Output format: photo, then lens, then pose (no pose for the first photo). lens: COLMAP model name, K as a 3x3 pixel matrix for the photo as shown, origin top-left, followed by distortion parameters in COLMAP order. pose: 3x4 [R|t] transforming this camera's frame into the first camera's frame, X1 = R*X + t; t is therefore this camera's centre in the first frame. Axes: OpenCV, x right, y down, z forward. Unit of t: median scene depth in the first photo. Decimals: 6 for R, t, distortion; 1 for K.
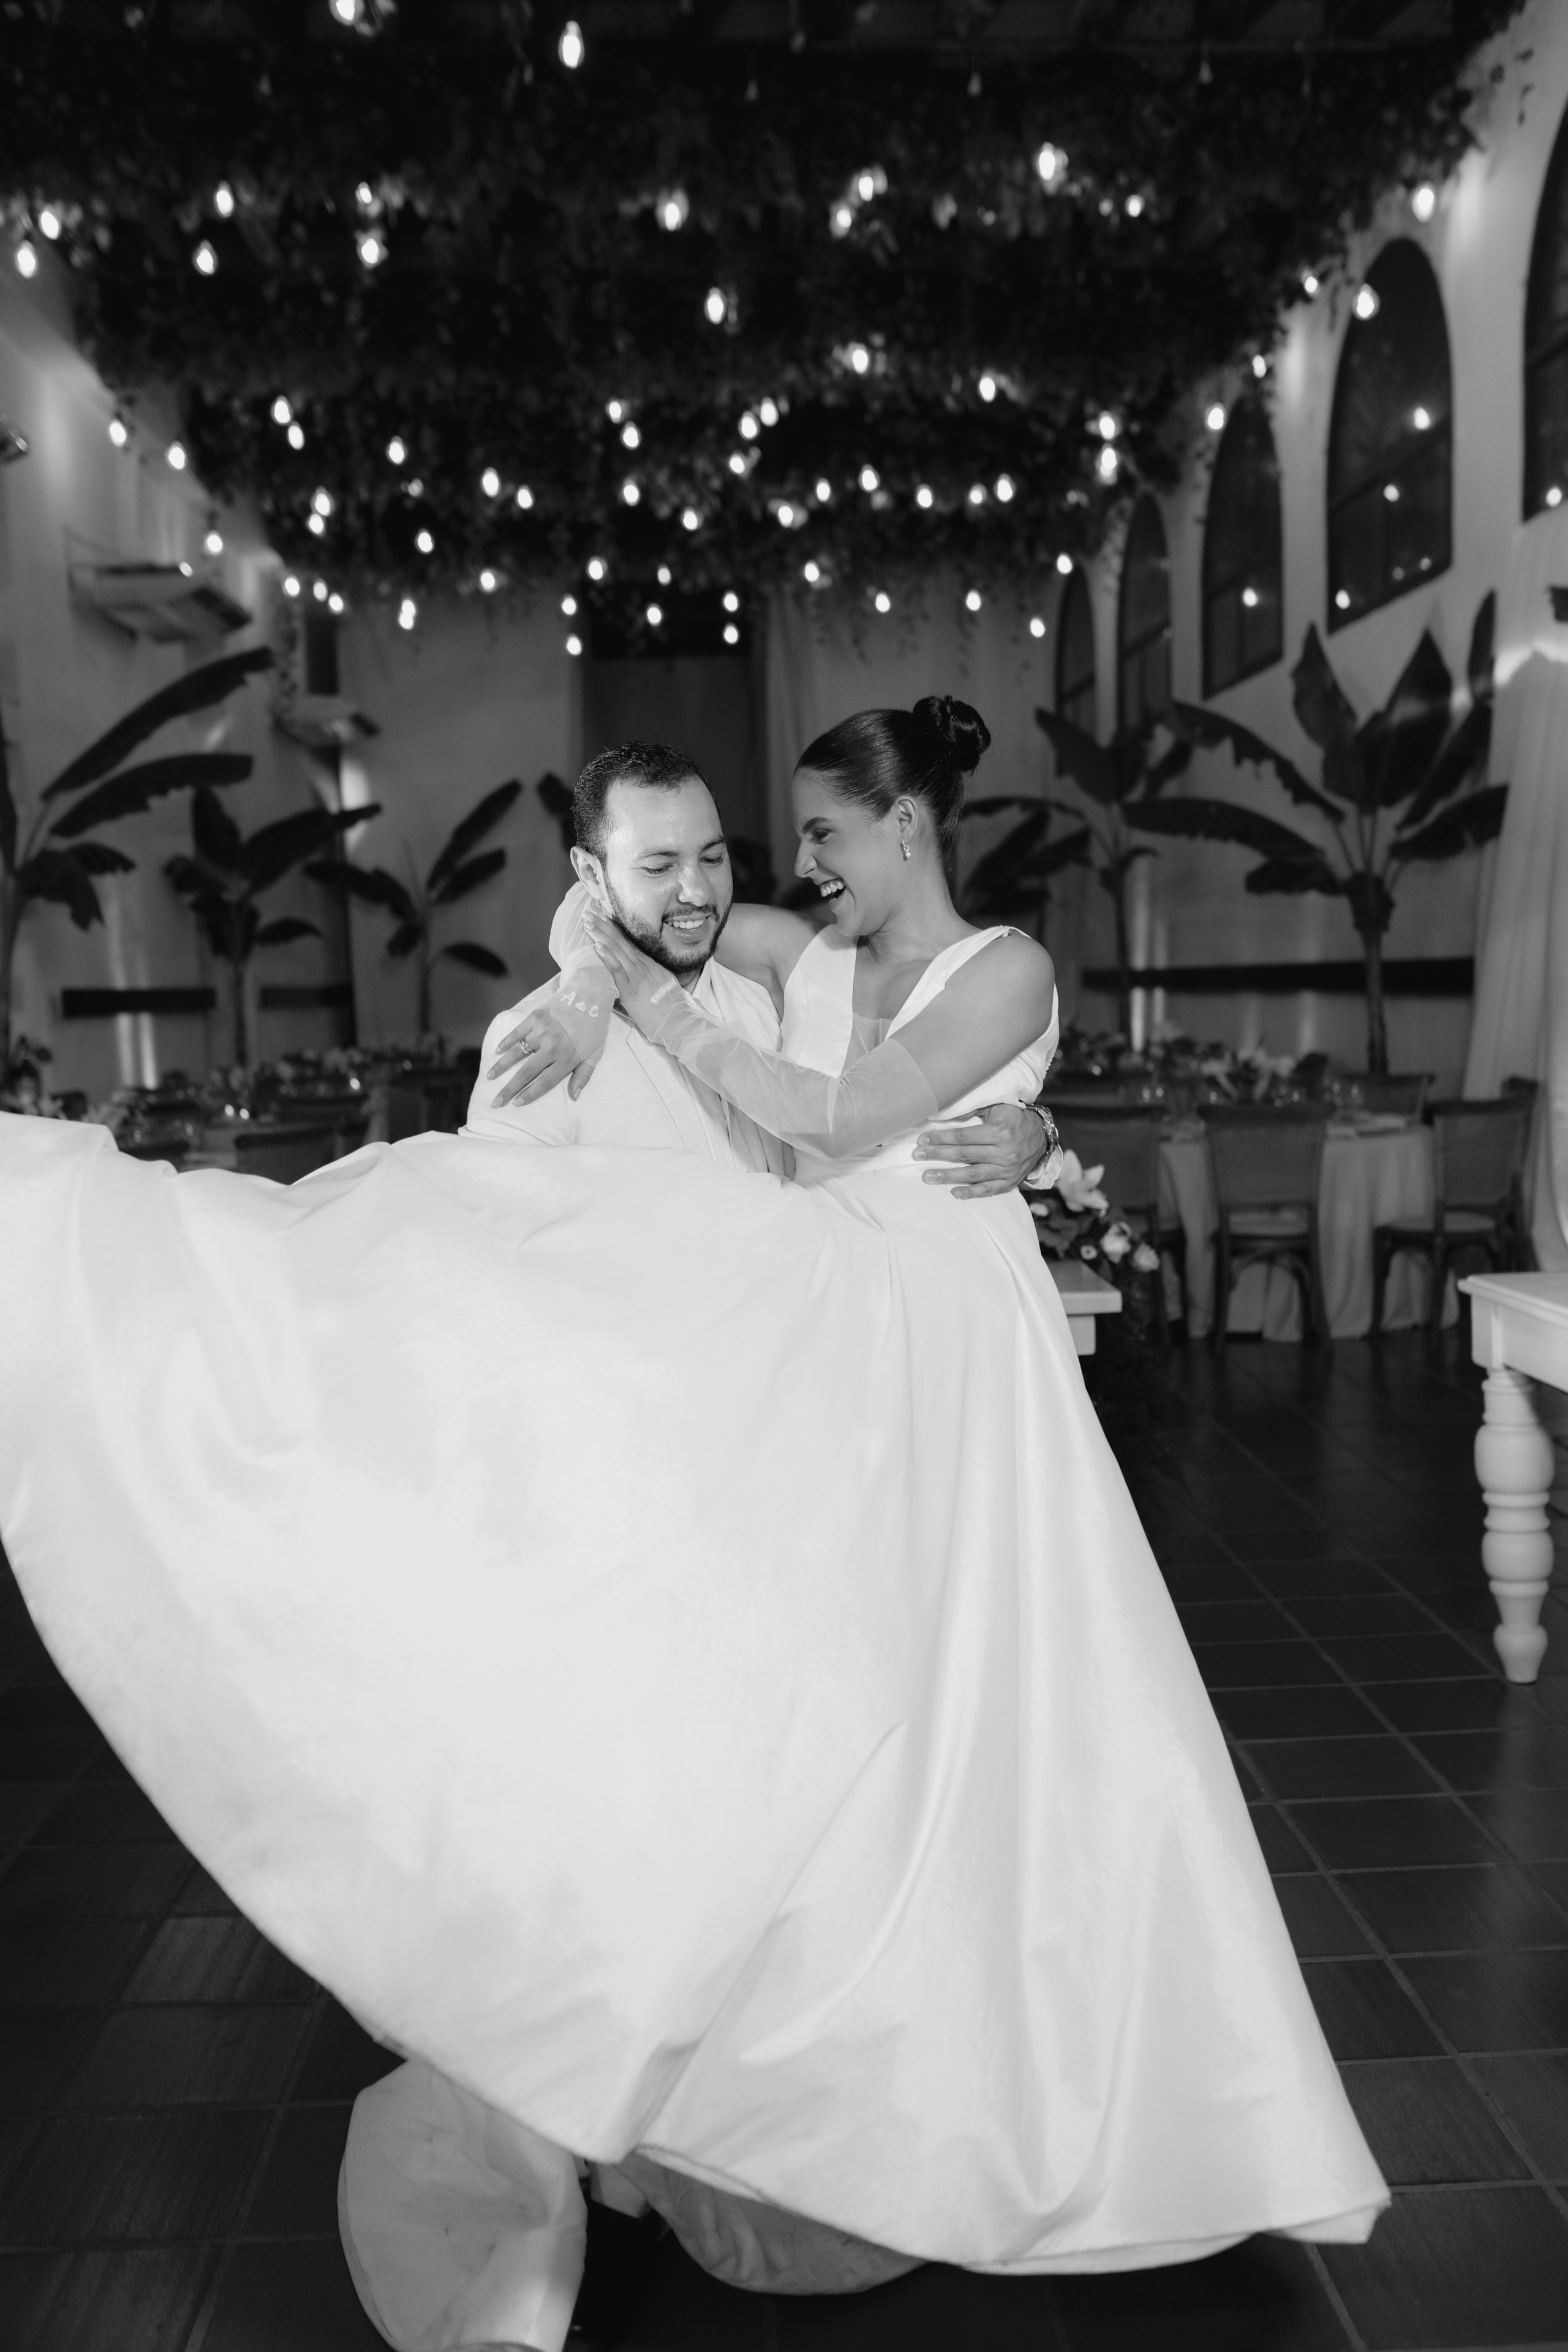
lens RADIAL K [[2267.0, 0, 778.9], [0, 2267.0, 1154.6], [0, 0, 1]] dist [-0.060192, 0.075437]
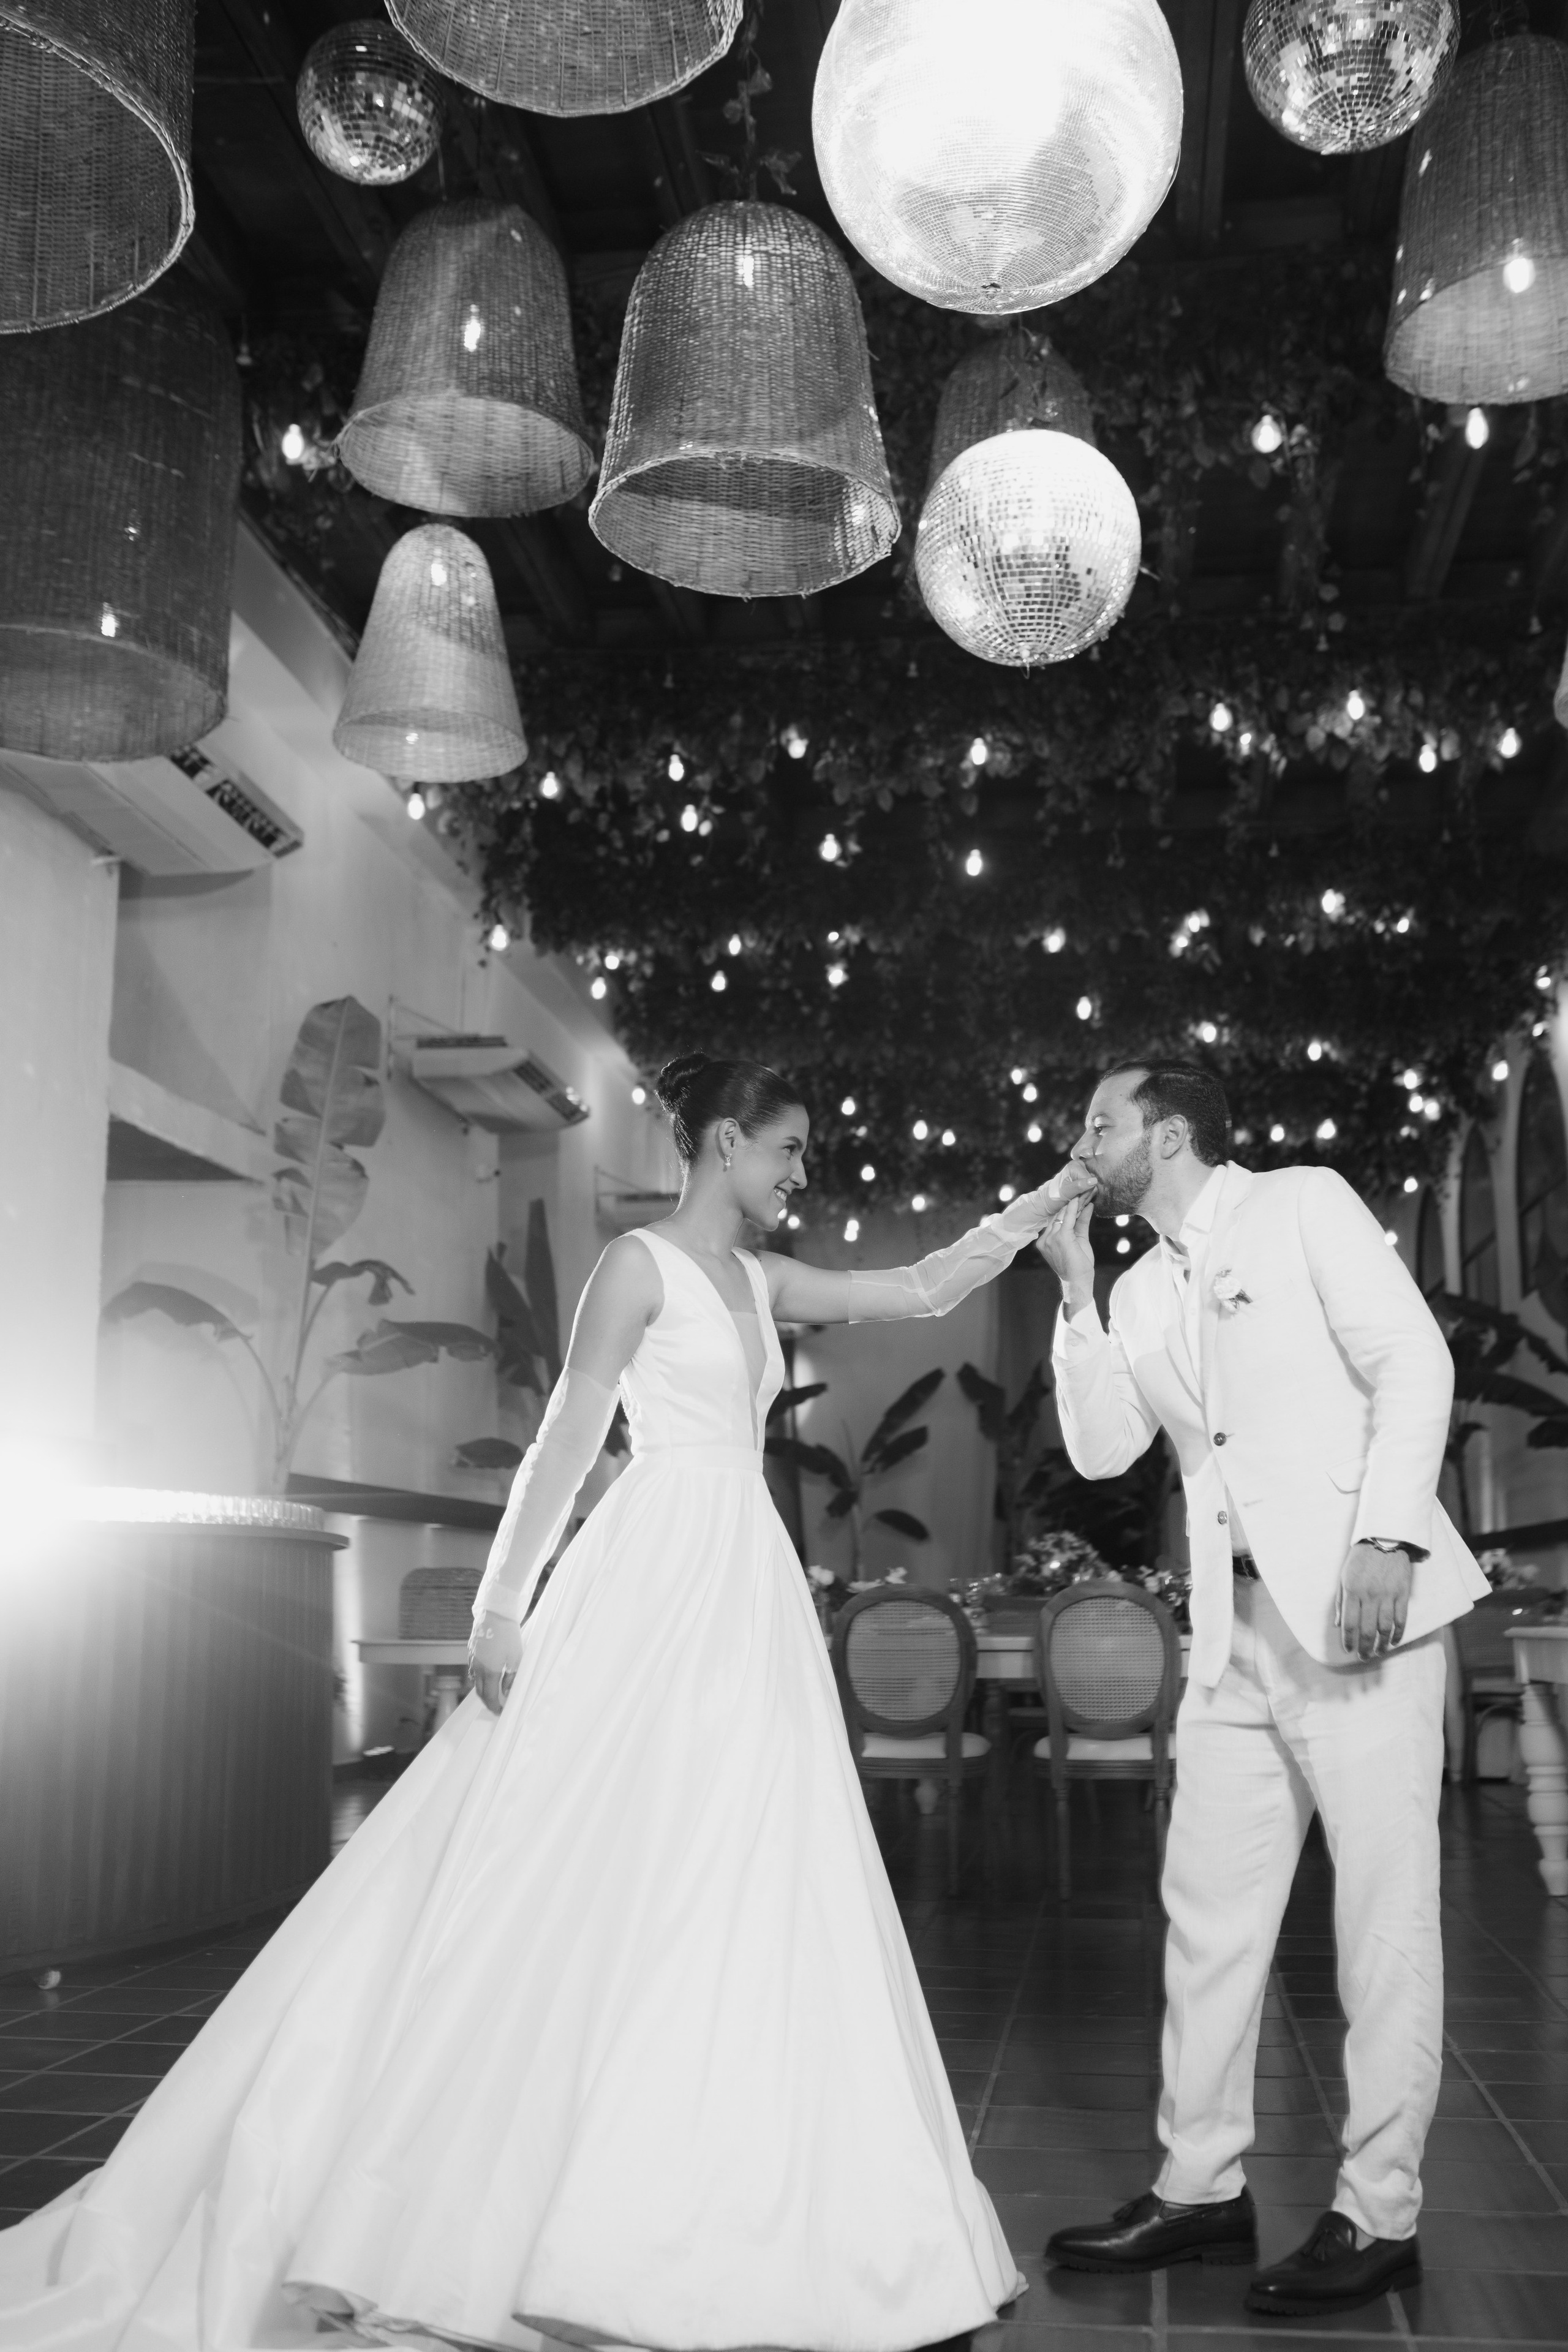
lens RADIAL K [[2265.1, 0, 793.3], [0, 2265.1, 1142.3], [0, 0, 1]] dist [-0.055150, 0.062359]
pose [[0.983488, -0.012903, -0.180510, 0.034395], [-0.036385, 0.962988, -0.267078, 0.057189], [0.177275, 0.269236, 0.946618, -0.237200]]
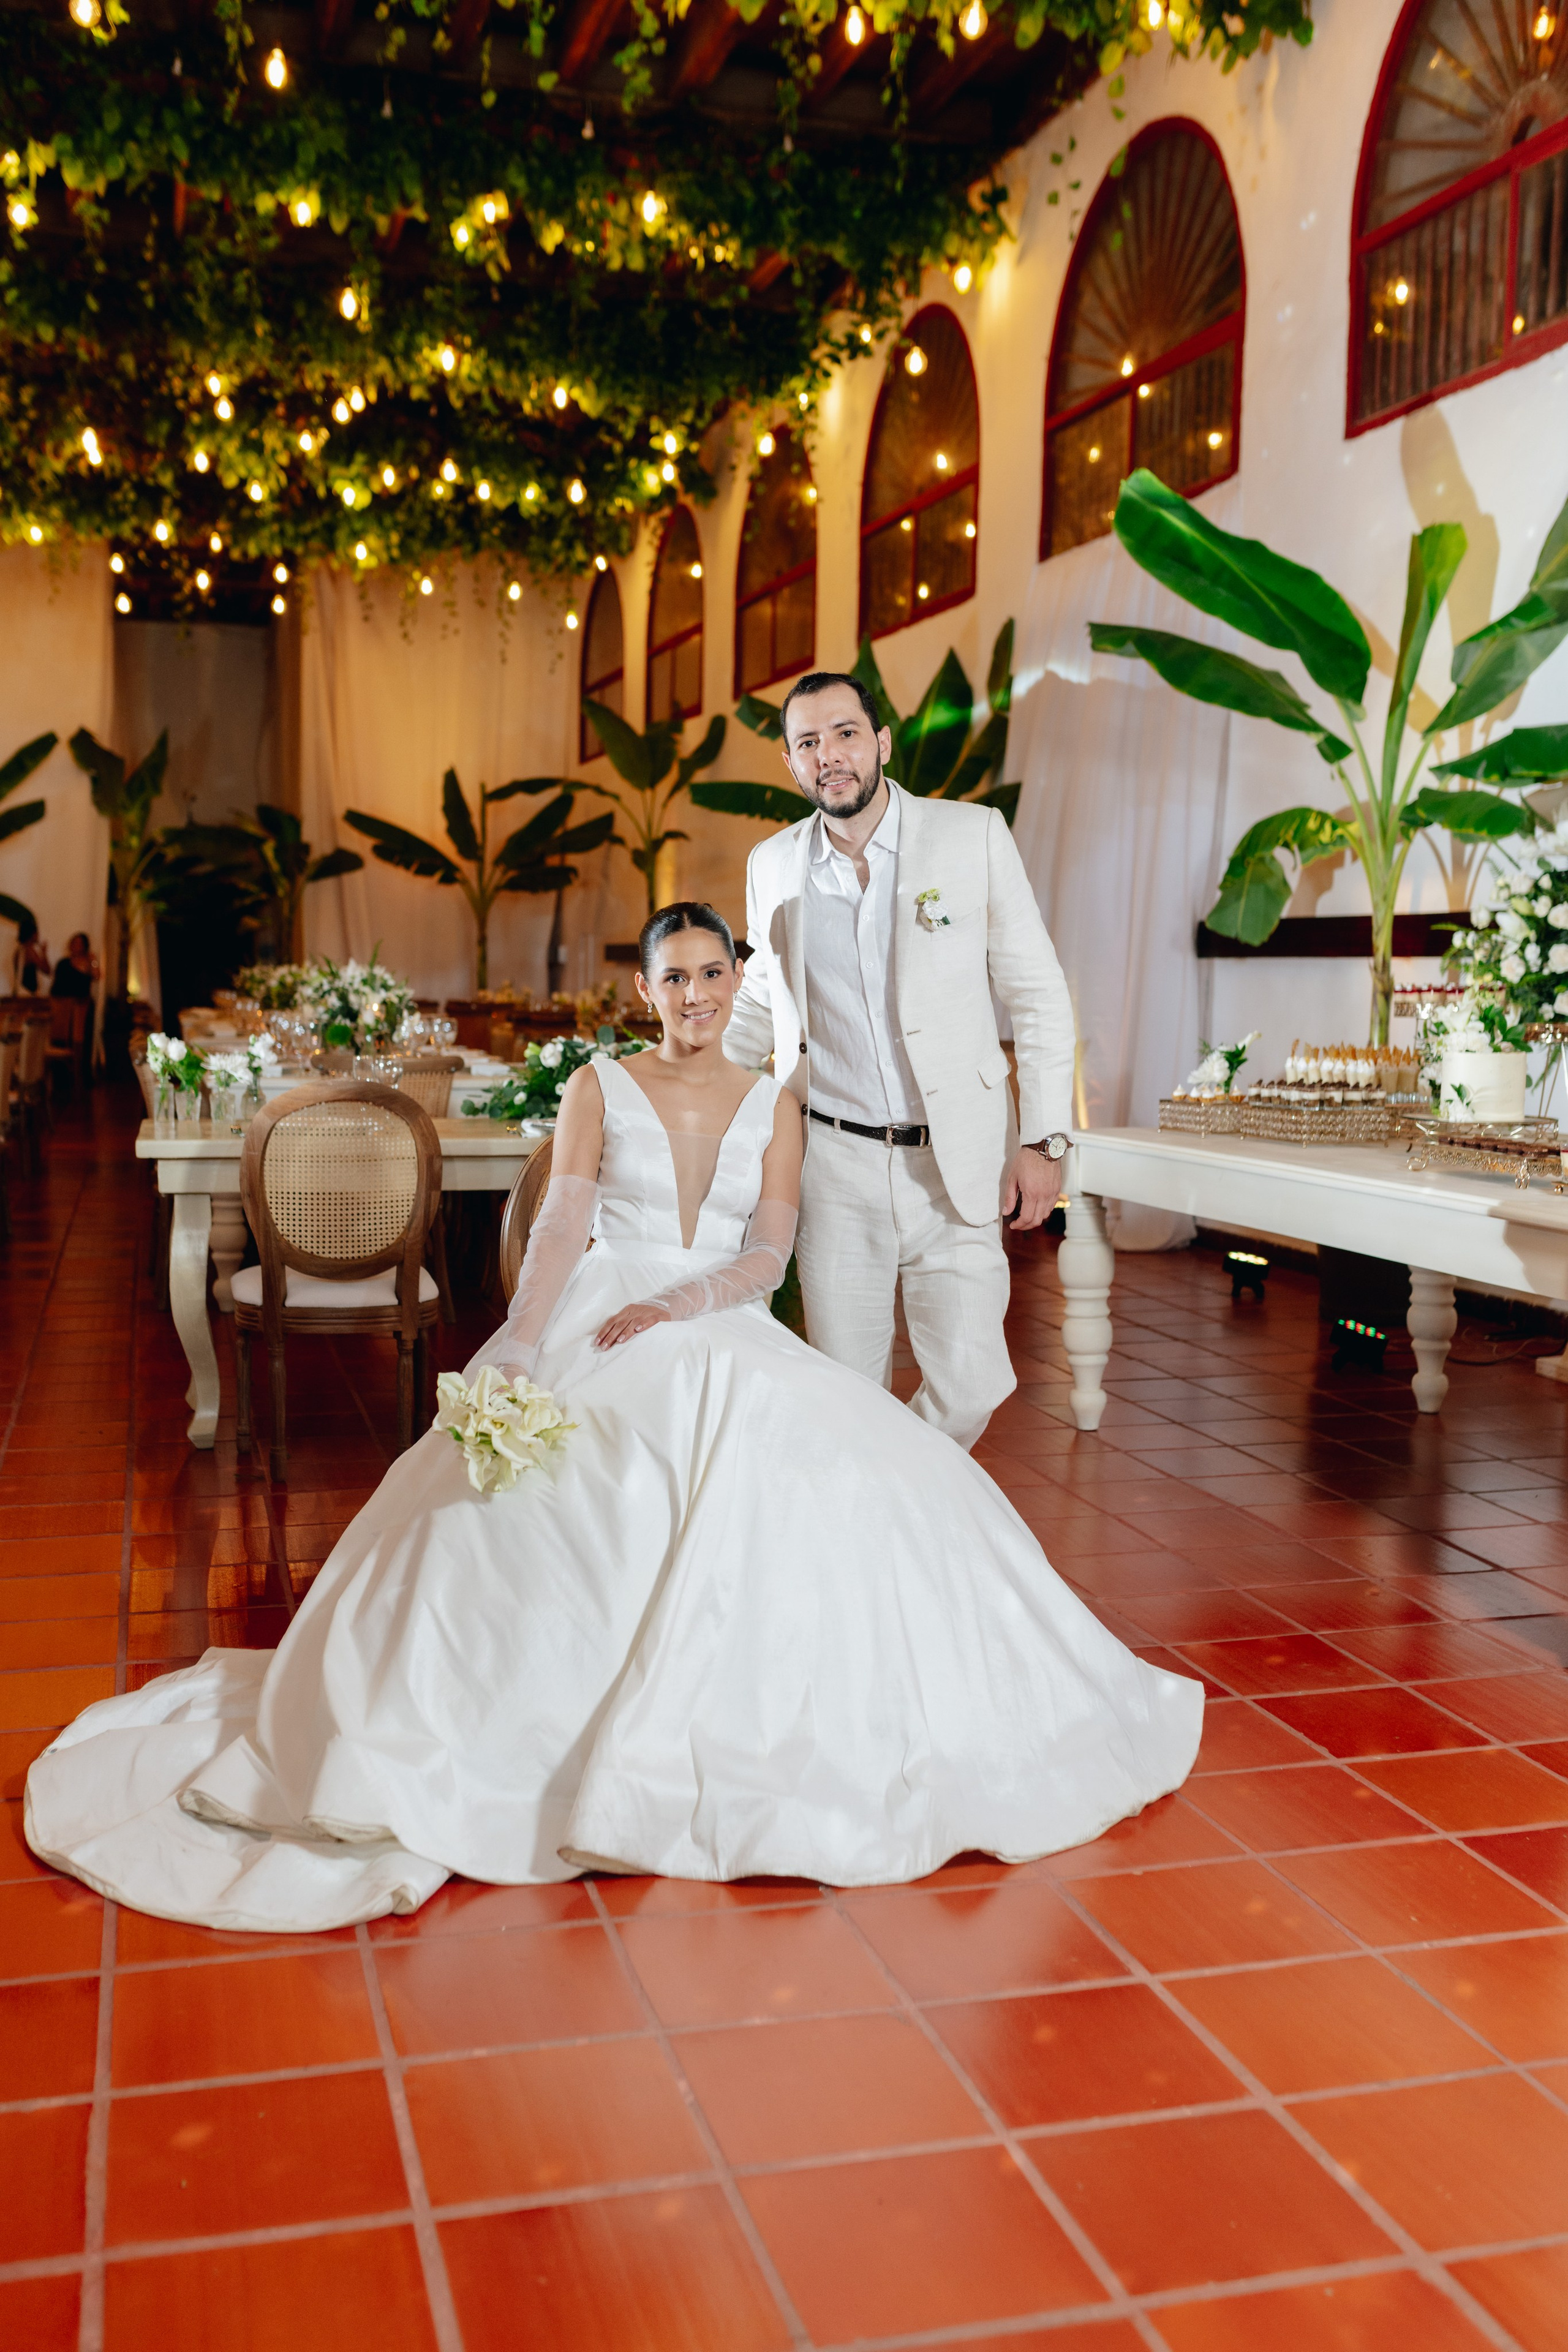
lens RADIAL K [[2255.6, 0, 784.0], [0, 2255.6, 1176.0], [0, 0, 1]] dist [0.002522, -0.002355]
pose [[0.970395, 0.019026, 0.240772, -0.060070], [-0.021869, 0.999719, 0.009139, 0.025181], [-0.240531, -0.014134, 0.970539, -0.094529]]
